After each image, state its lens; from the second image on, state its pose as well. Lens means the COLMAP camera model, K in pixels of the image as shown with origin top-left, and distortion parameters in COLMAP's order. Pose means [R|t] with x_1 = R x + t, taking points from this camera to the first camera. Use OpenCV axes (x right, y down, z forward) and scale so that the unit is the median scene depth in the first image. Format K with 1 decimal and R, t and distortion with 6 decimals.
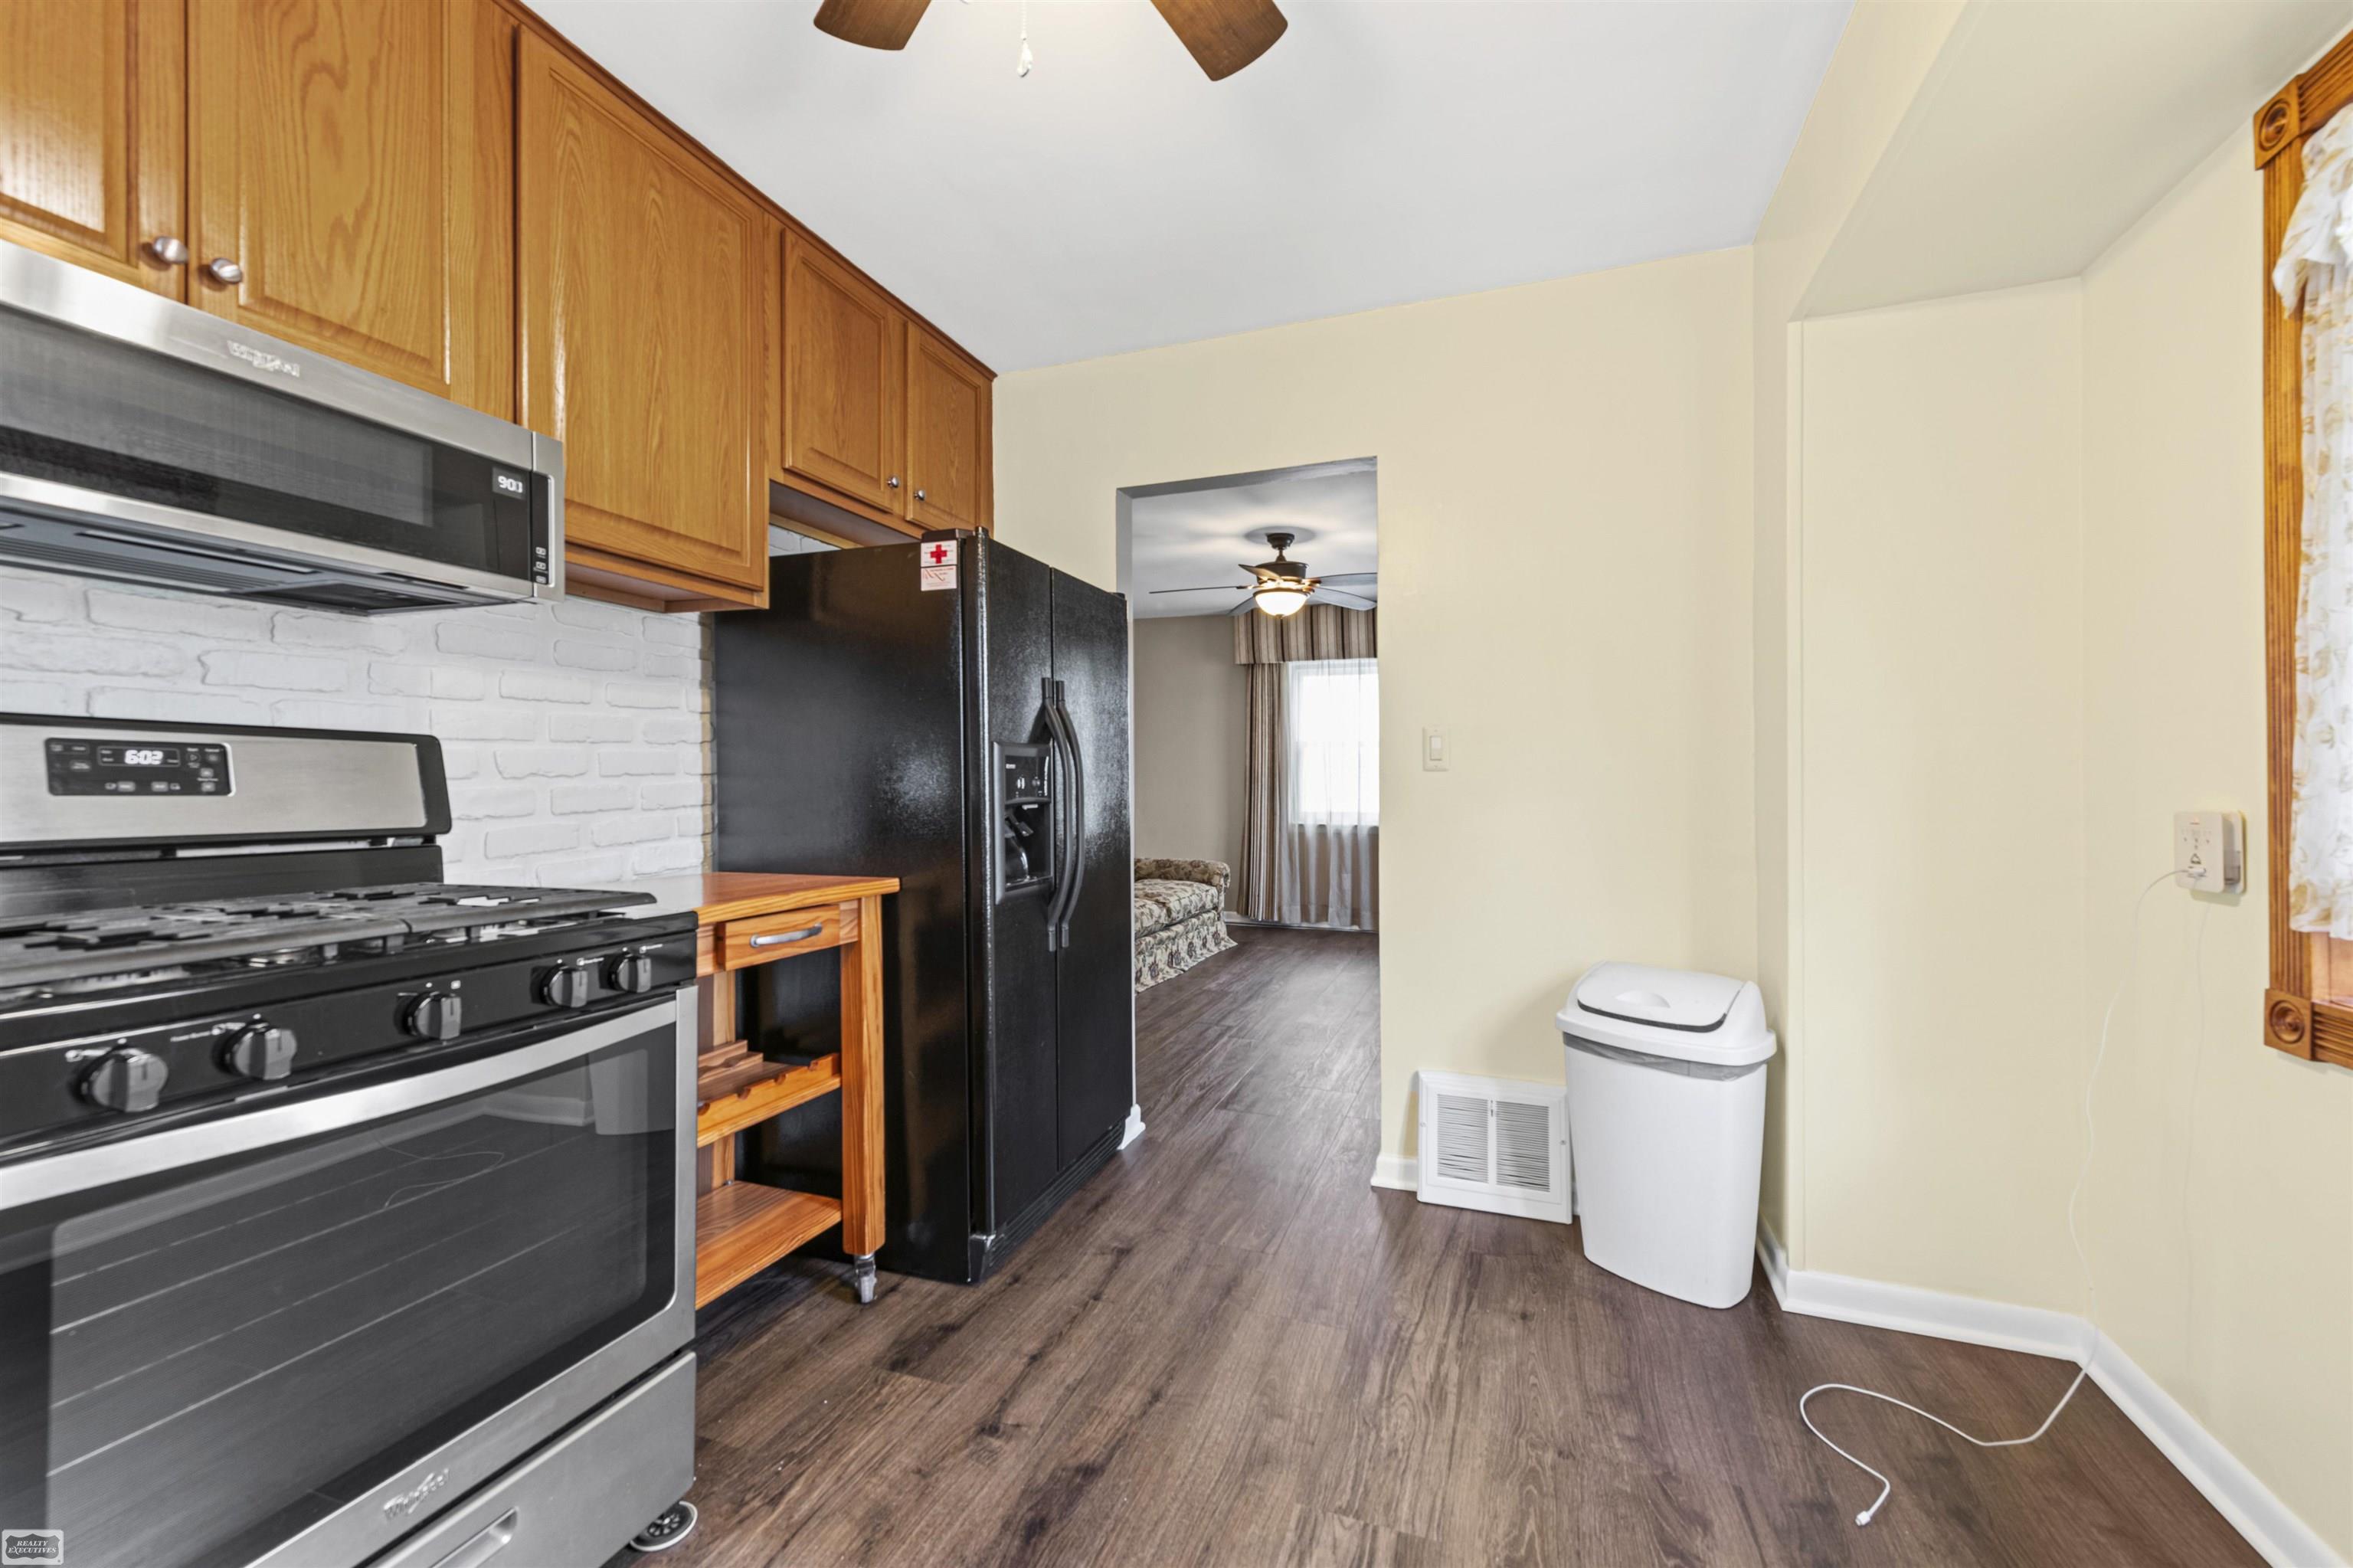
lens RADIAL K [[932.7, 0, 1189.7], [0, 932.7, 778.7], [0, 0, 1]] dist [0.009628, -0.000123]
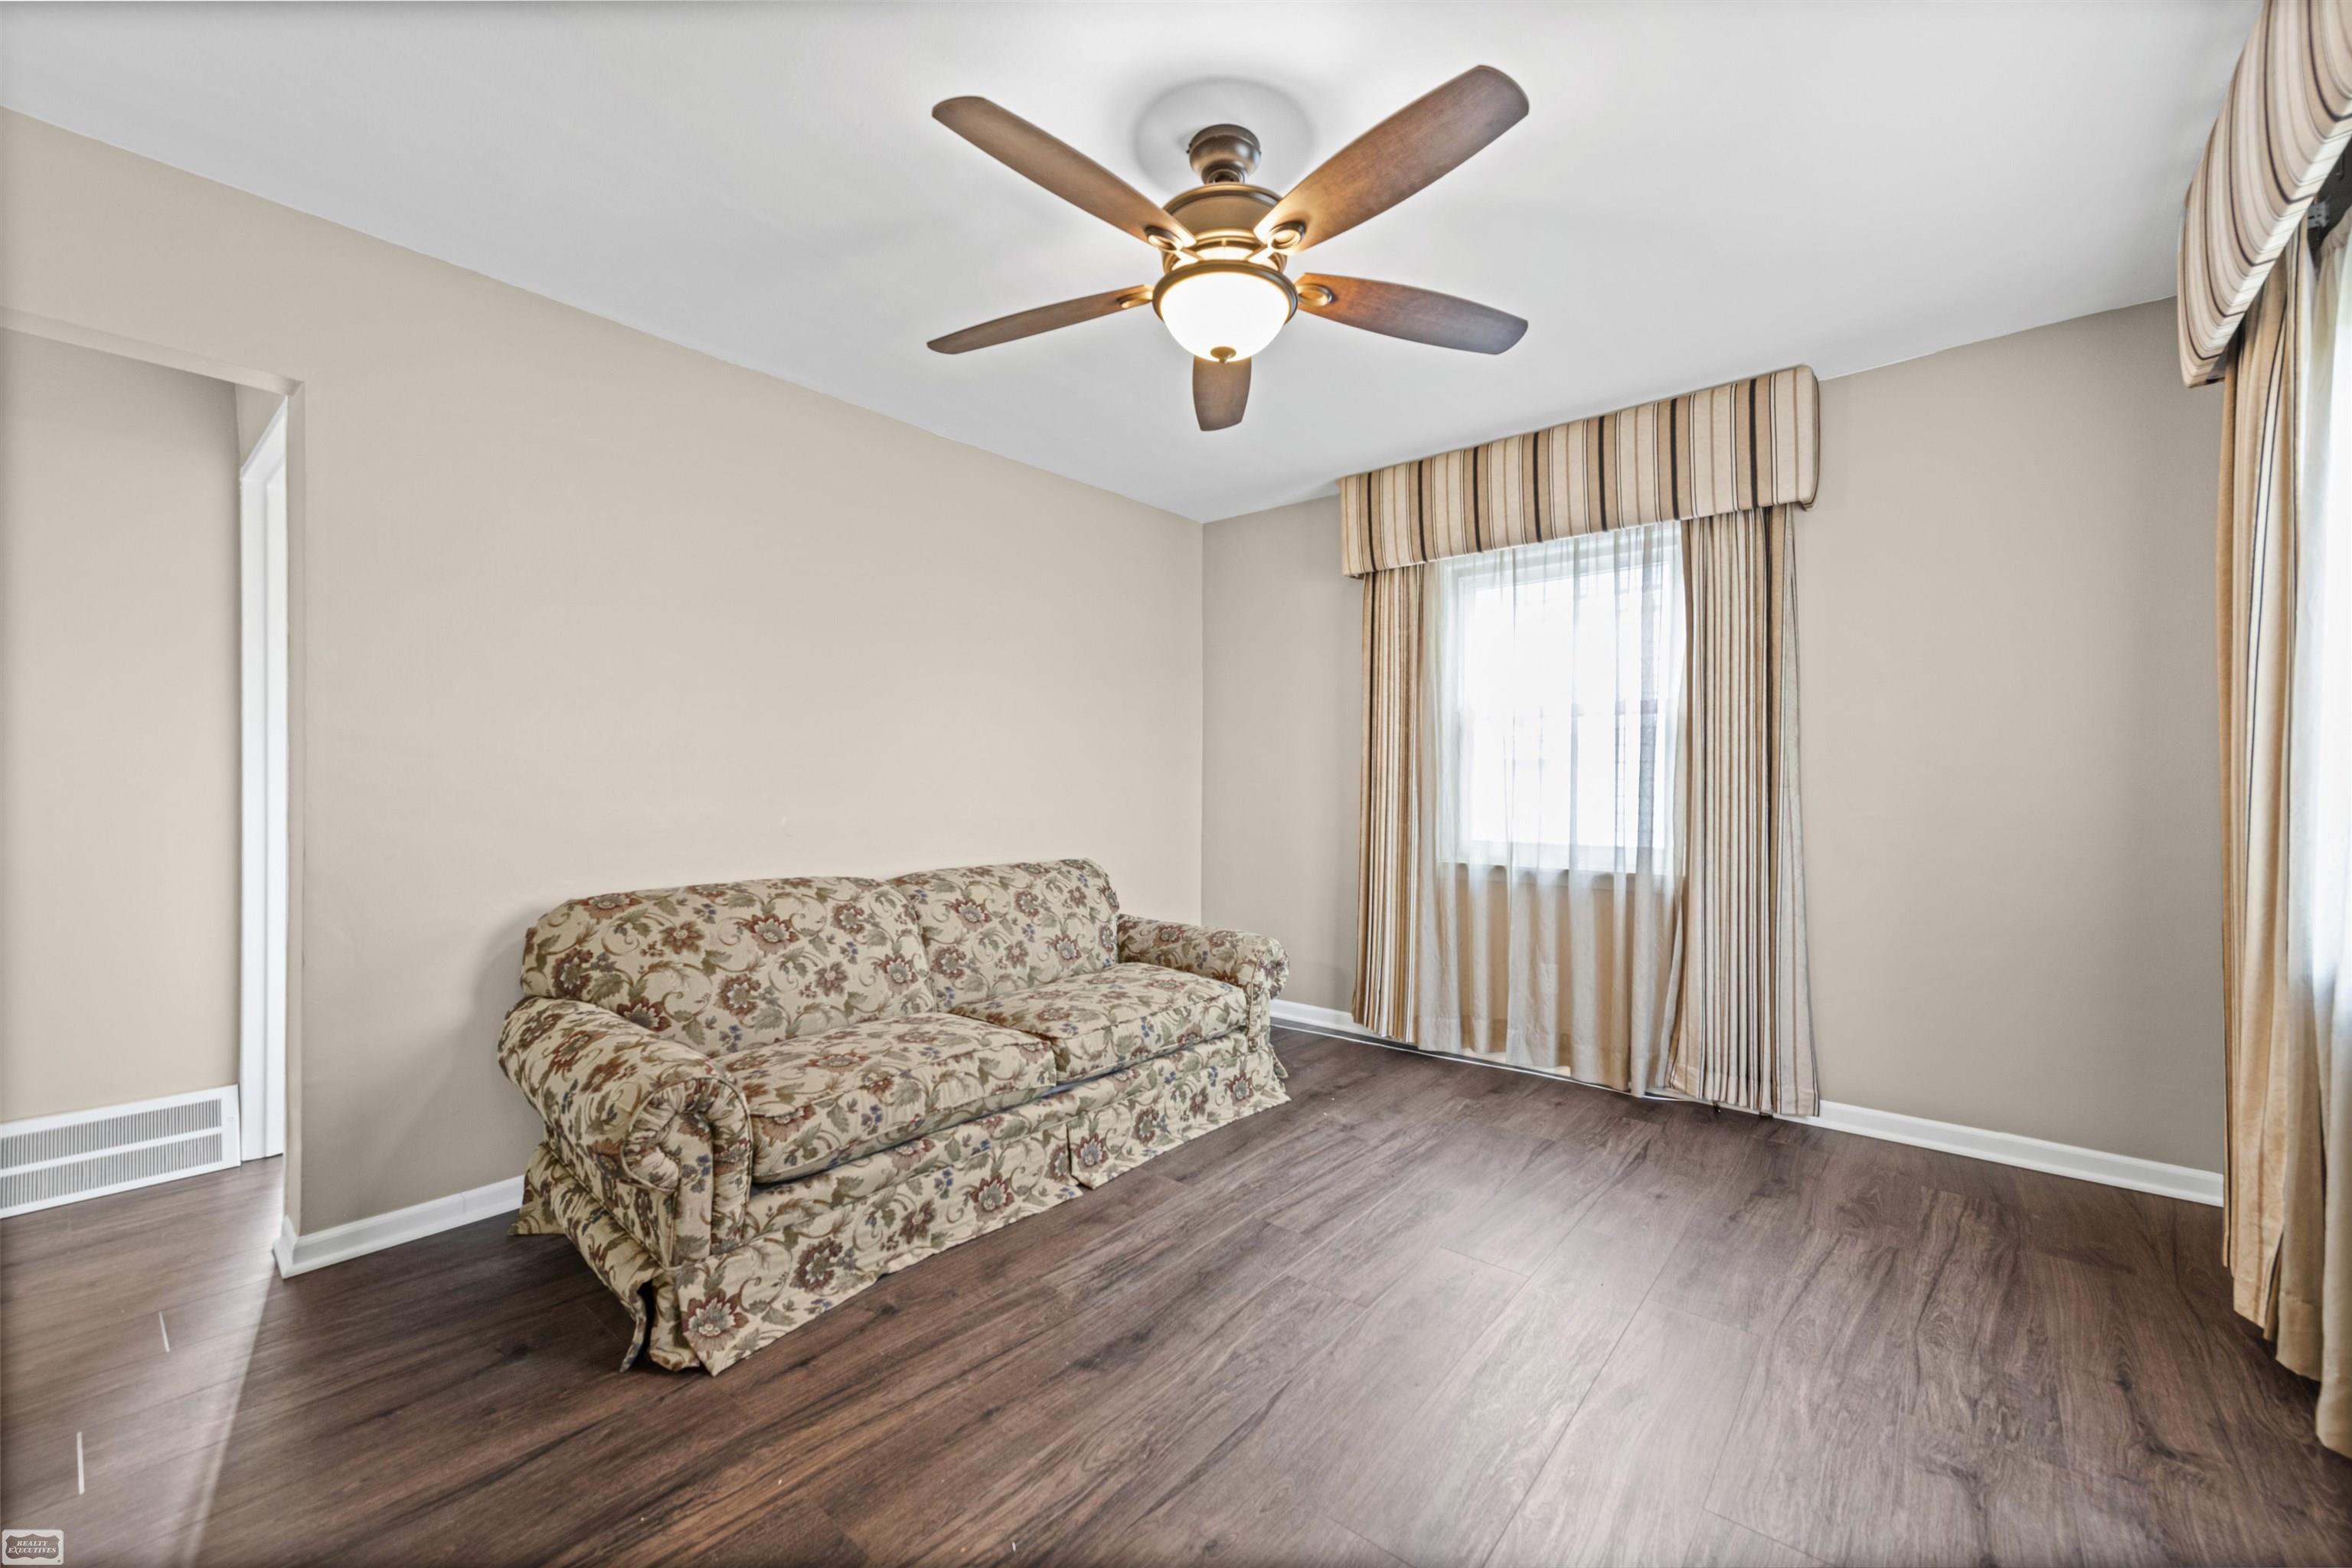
lens RADIAL K [[906.0, 0, 1172.3], [0, 906.0, 791.3], [0, 0, 1]] dist [0.000804, -0.000017]
pose [[0.933438, 0.002130, -0.358732, 0.153824], [0.001989, 0.999936, 0.011112, 0.000838], [0.358733, -0.011086, 0.933374, 0.462950]]
